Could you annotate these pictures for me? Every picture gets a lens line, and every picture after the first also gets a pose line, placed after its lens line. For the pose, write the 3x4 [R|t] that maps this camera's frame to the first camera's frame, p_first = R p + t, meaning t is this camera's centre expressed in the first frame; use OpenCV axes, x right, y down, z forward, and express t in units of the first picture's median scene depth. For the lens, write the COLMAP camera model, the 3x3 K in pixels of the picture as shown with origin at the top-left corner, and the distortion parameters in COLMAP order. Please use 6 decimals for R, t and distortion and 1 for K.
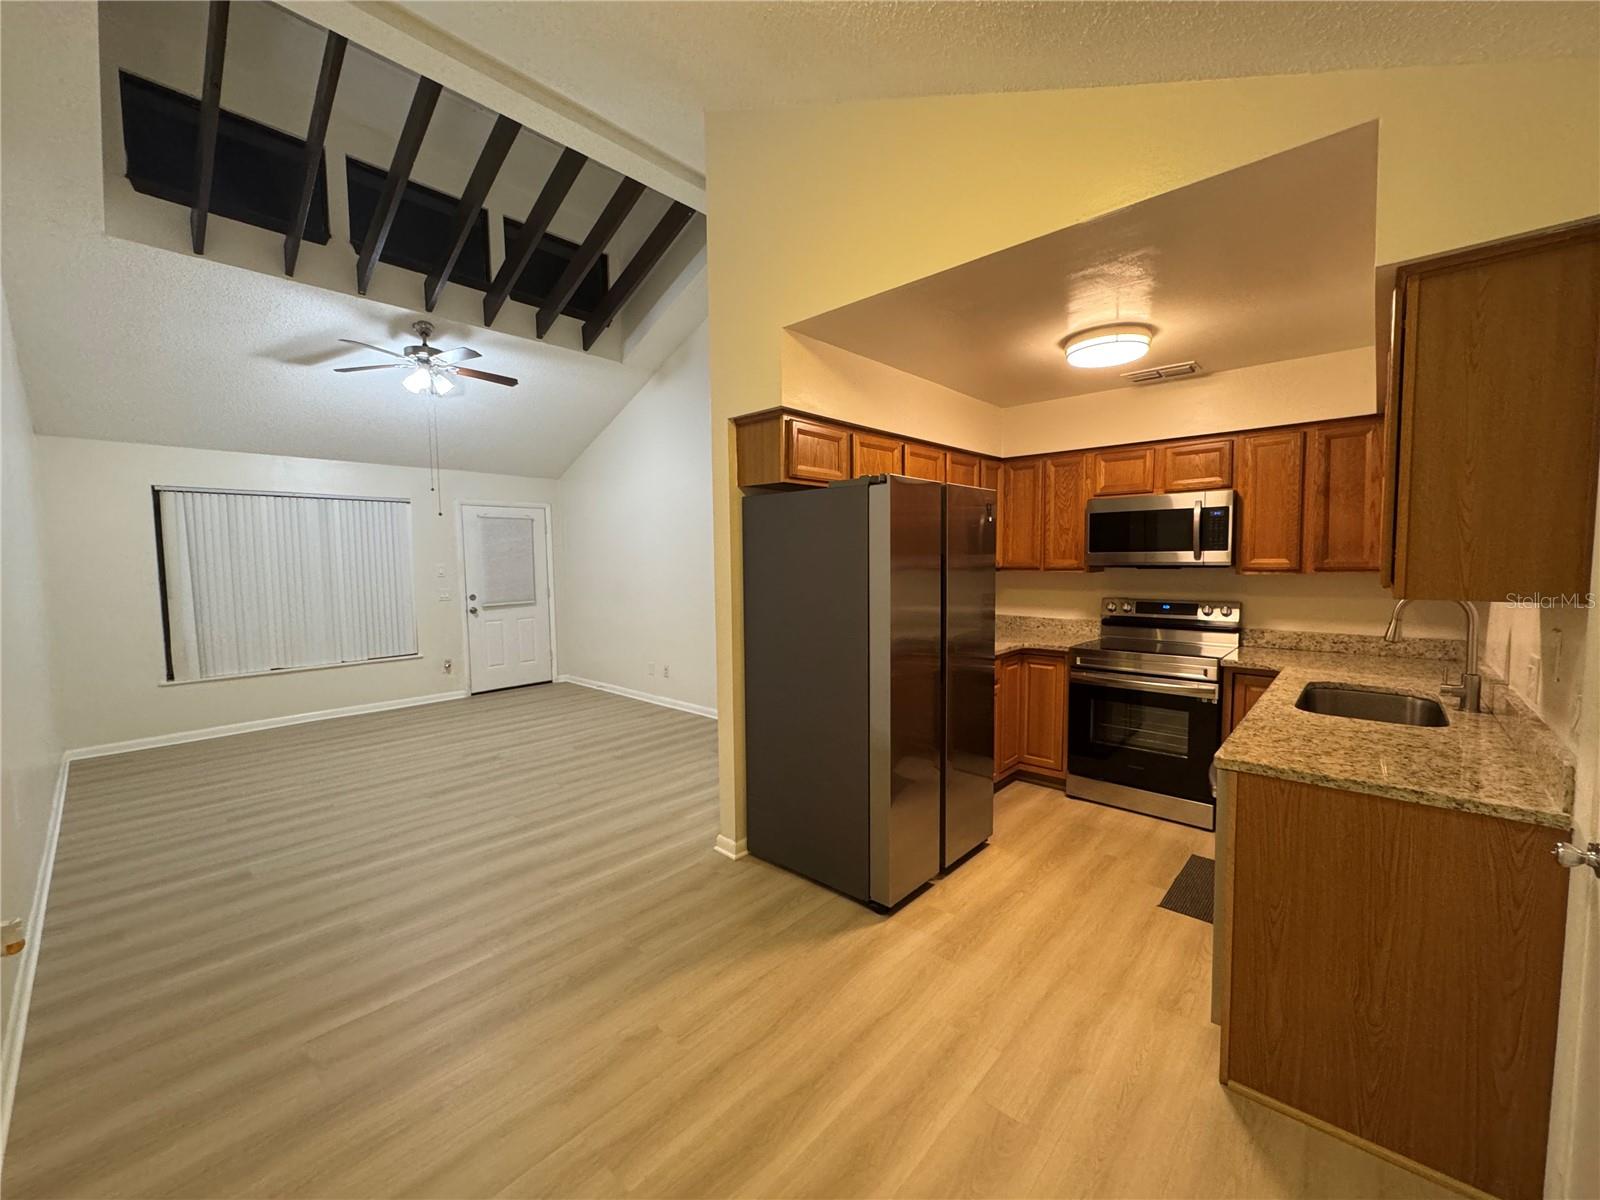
lens RADIAL K [[639.5, 0, 798.9], [0, 639.5, 602.0], [0, 0, 1]] dist [-0.002421, 0.000189]
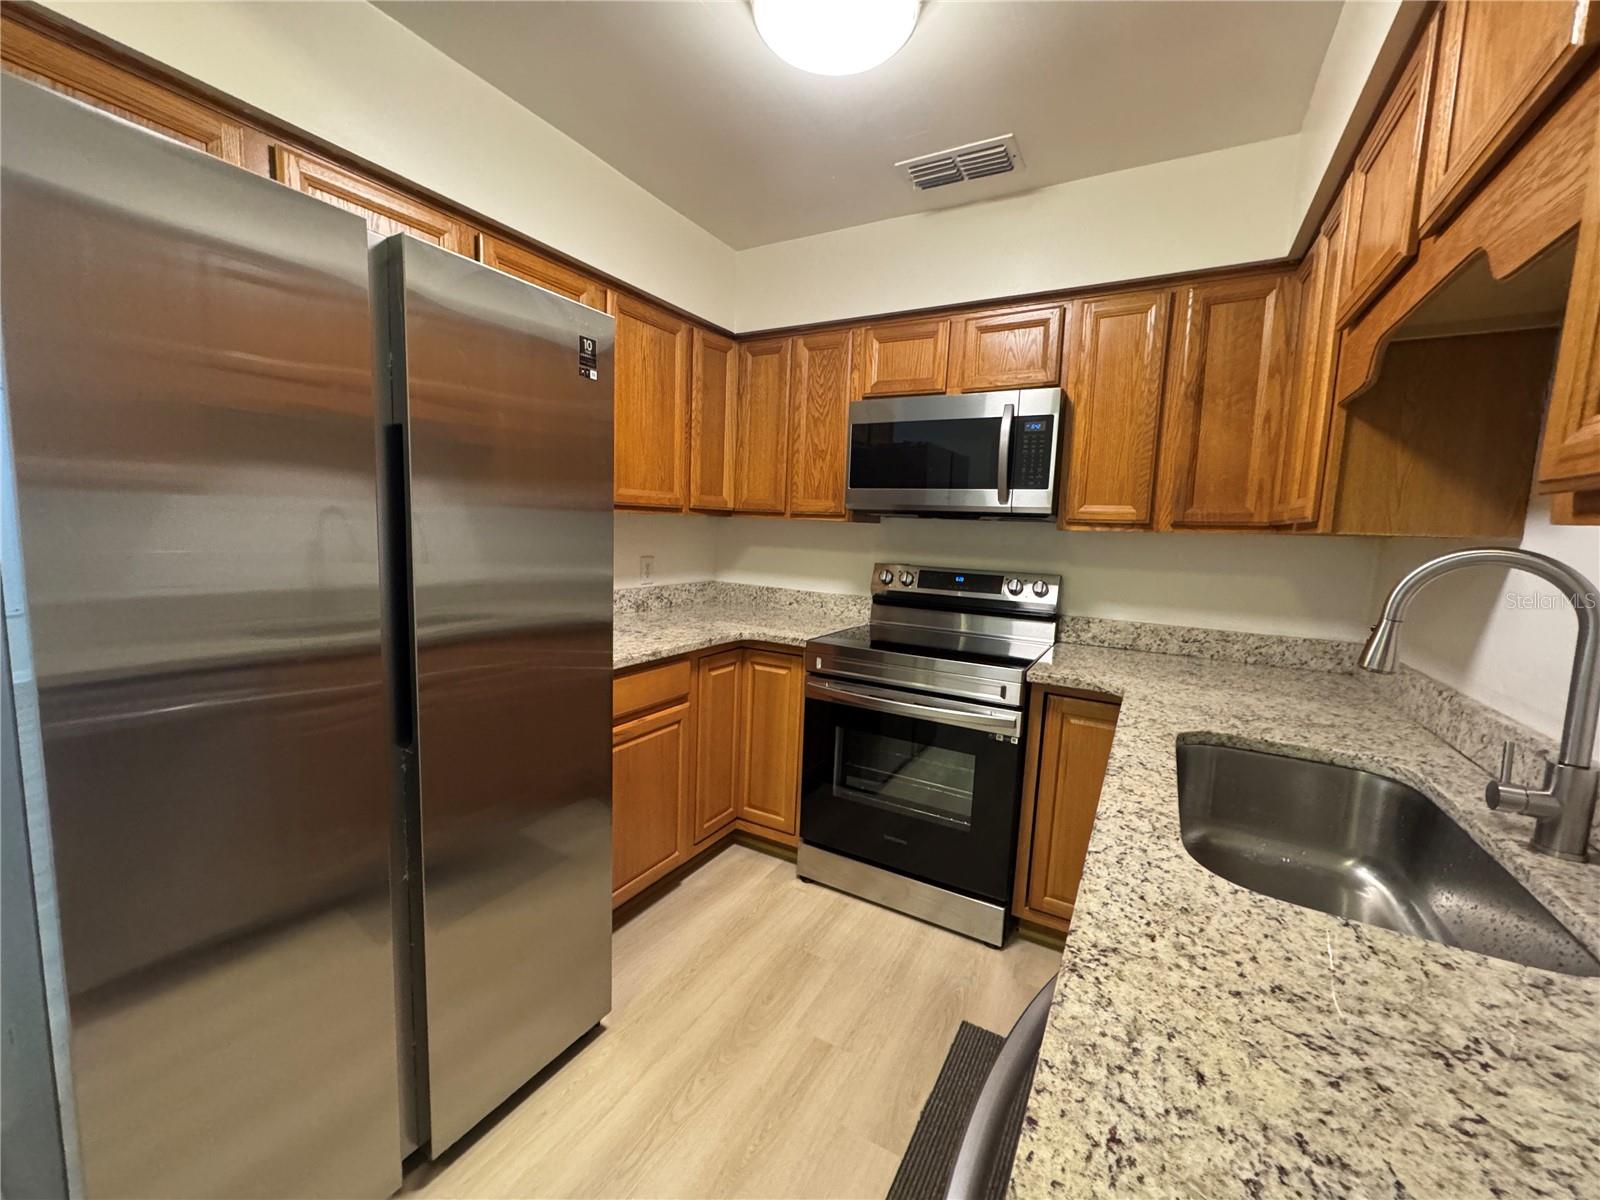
lens RADIAL K [[639.5, 0, 798.9], [0, 639.5, 602.0], [0, 0, 1]] dist [-0.002421, 0.000189]
pose [[0.974267, 0.022898, 0.224231, 0.322766], [-0.034406, 0.998276, 0.047549, 0.006490], [-0.222756, -0.054040, 0.973375, 0.478708]]
